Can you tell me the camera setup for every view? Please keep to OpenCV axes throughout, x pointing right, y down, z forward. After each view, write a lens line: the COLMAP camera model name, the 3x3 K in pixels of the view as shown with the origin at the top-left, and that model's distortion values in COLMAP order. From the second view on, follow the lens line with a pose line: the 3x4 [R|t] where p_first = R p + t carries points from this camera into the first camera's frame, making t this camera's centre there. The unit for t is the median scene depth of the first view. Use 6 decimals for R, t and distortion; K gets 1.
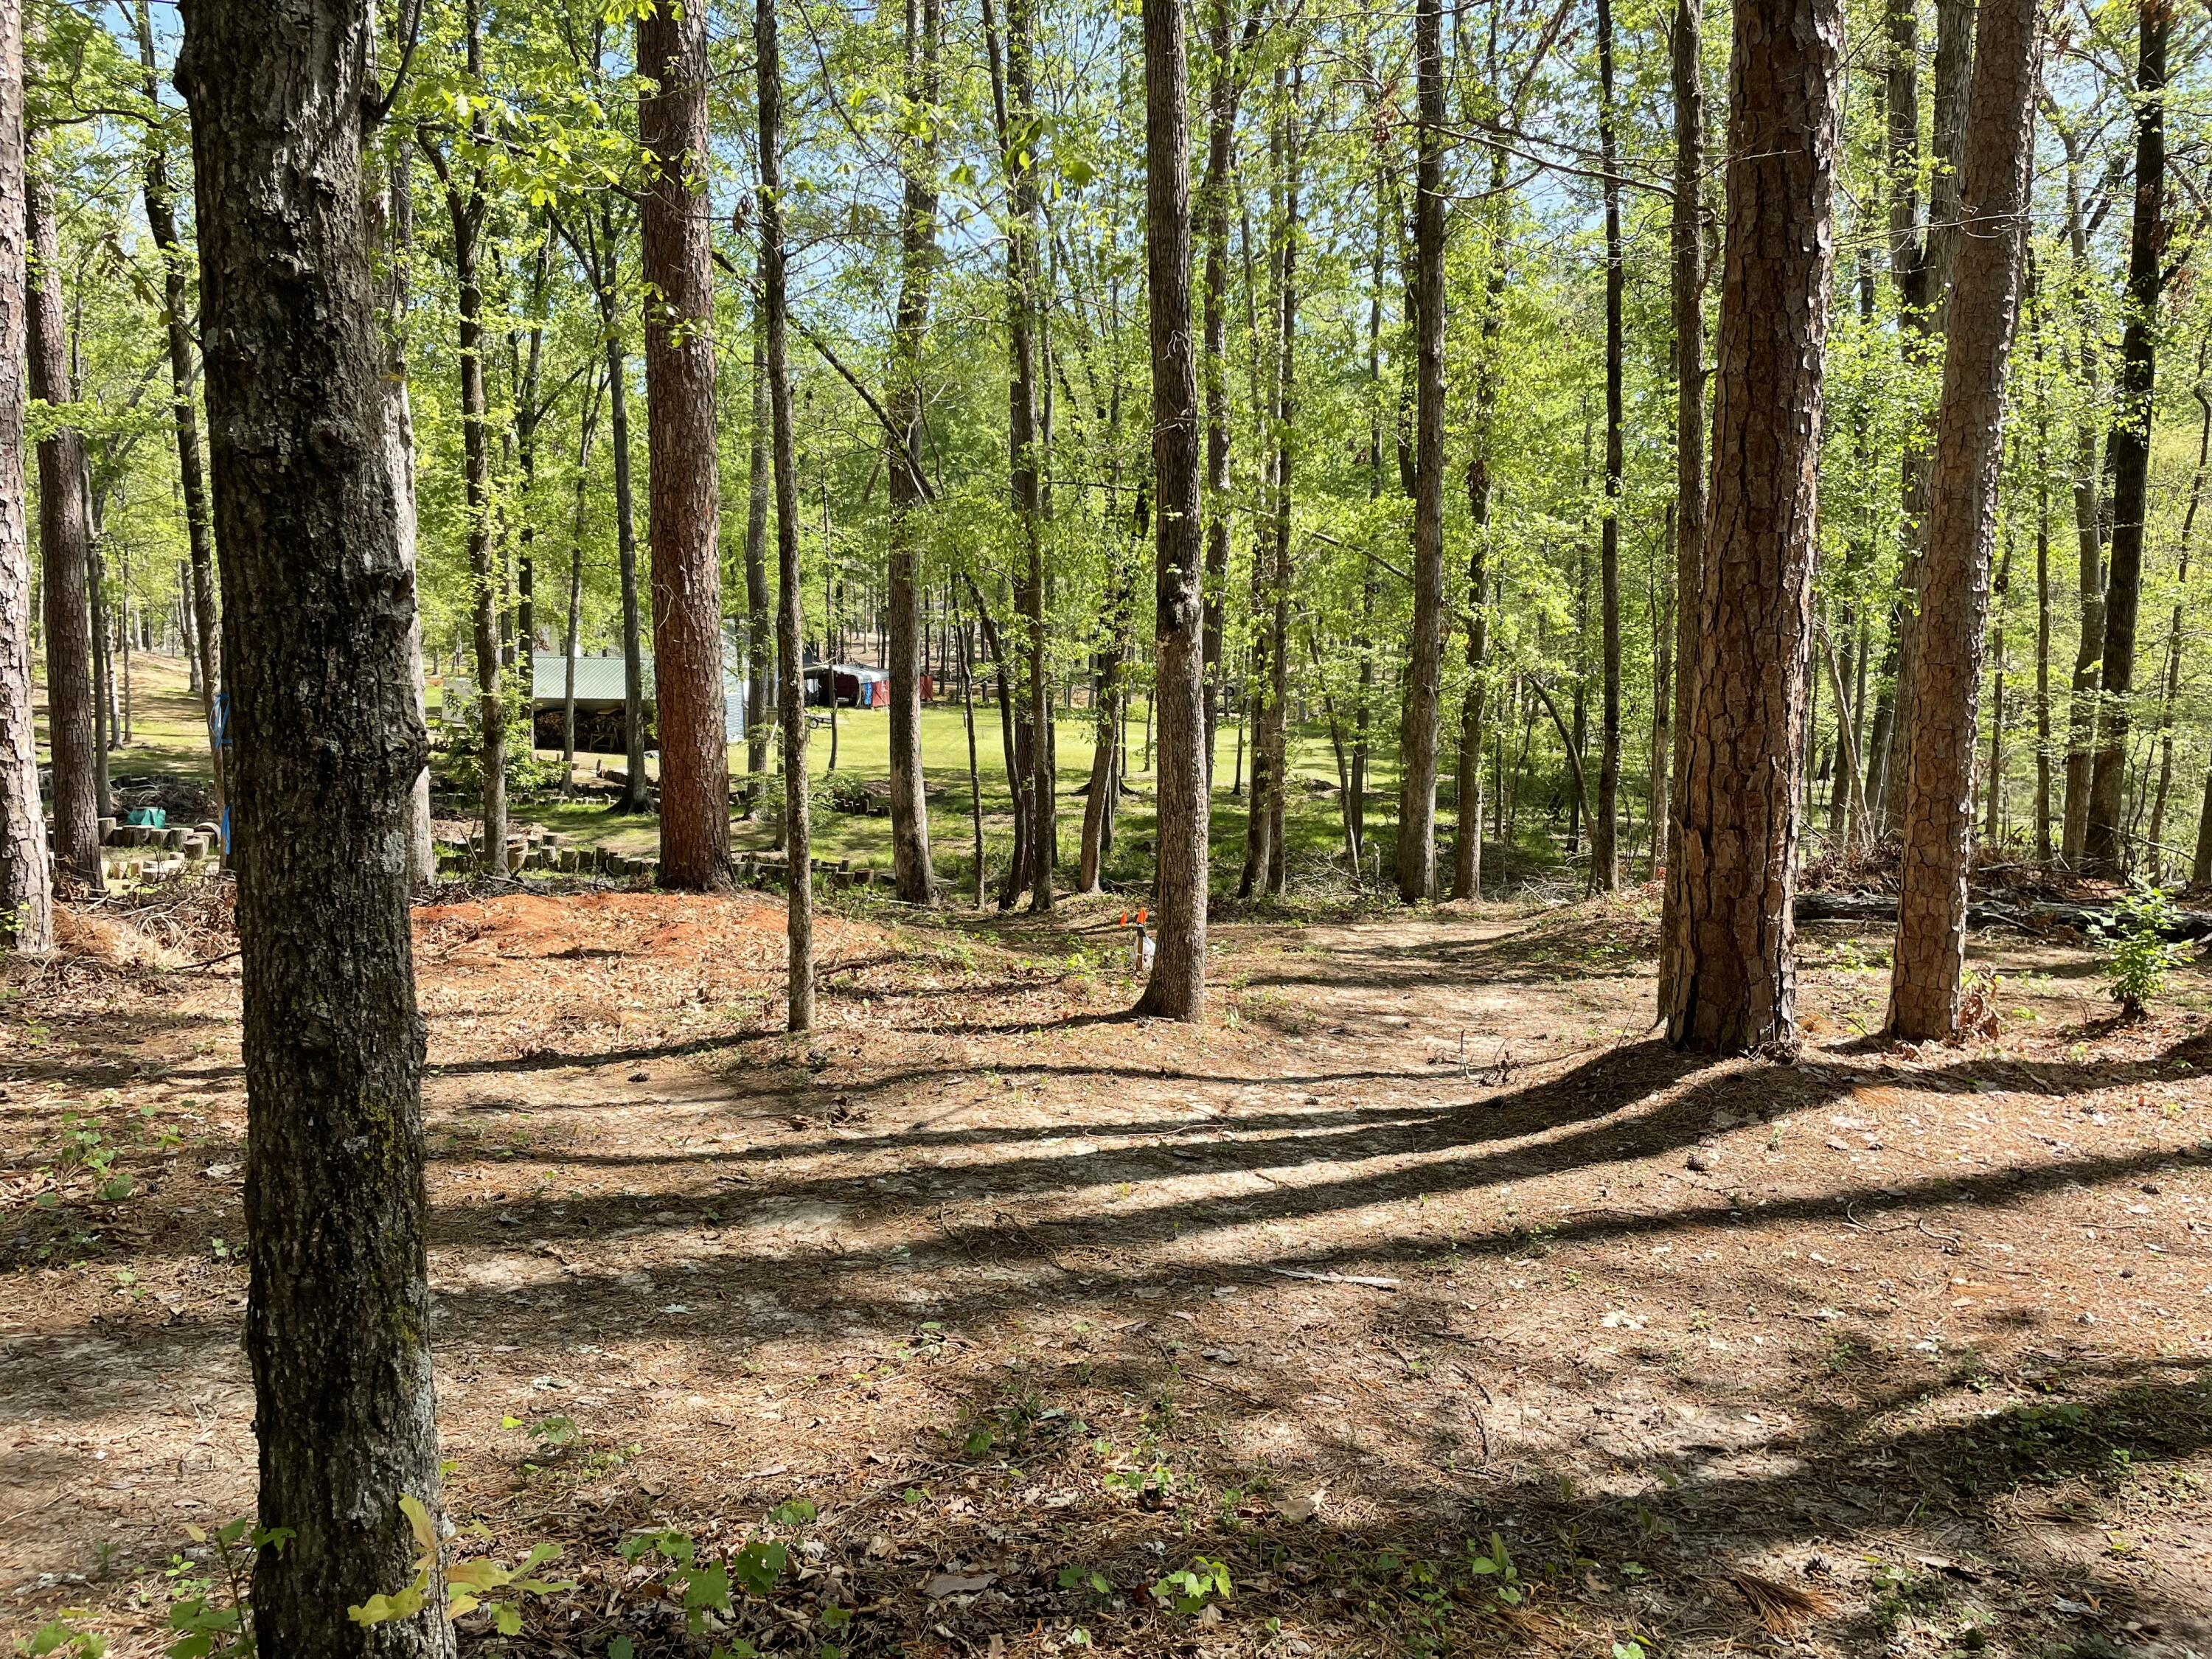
lens RADIAL K [[1710.8, 0, 1113.2], [0, 1710.8, 820.7], [0, 0, 1]] dist [0.079082, -0.126877]
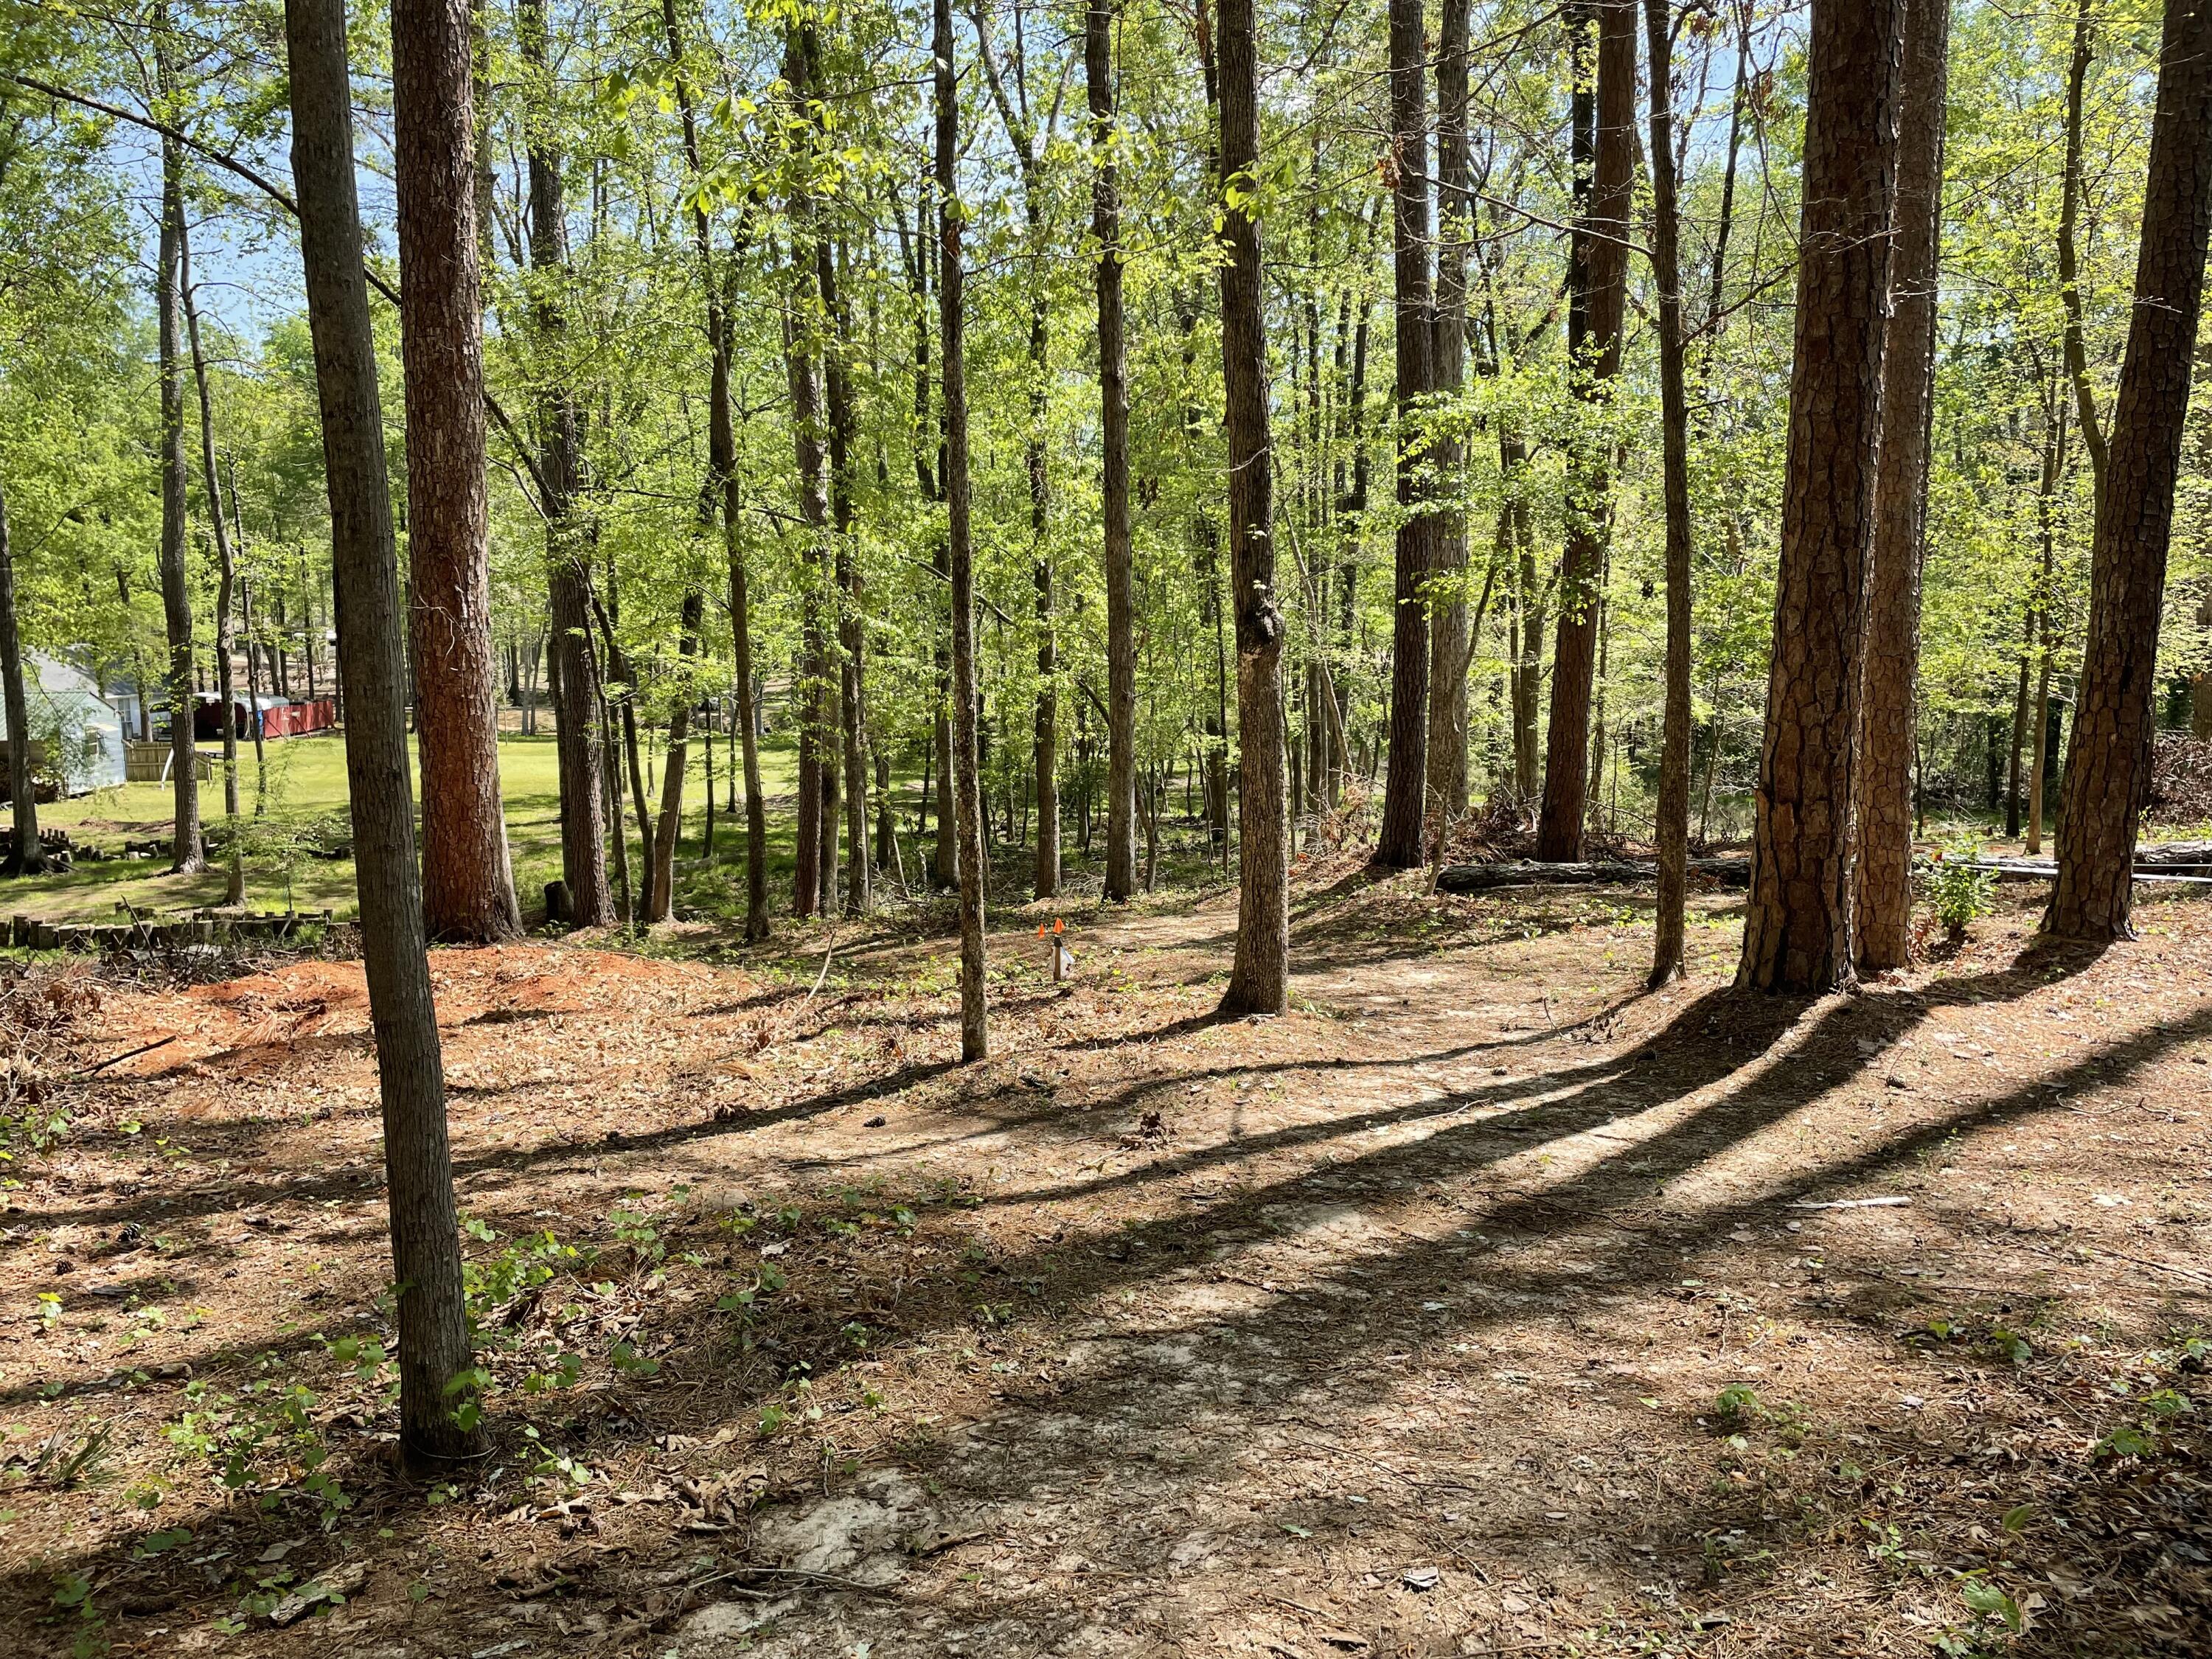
lens RADIAL K [[1699.7, 0, 1166.8], [0, 1699.7, 802.5], [0, 0, 1]] dist [0.089776, -0.127436]
pose [[0.937563, -0.056173, 0.343249, -0.367671], [0.061431, 0.998101, -0.004455, -0.012310], [-0.342347, 0.025263, 0.939234, 0.042963]]
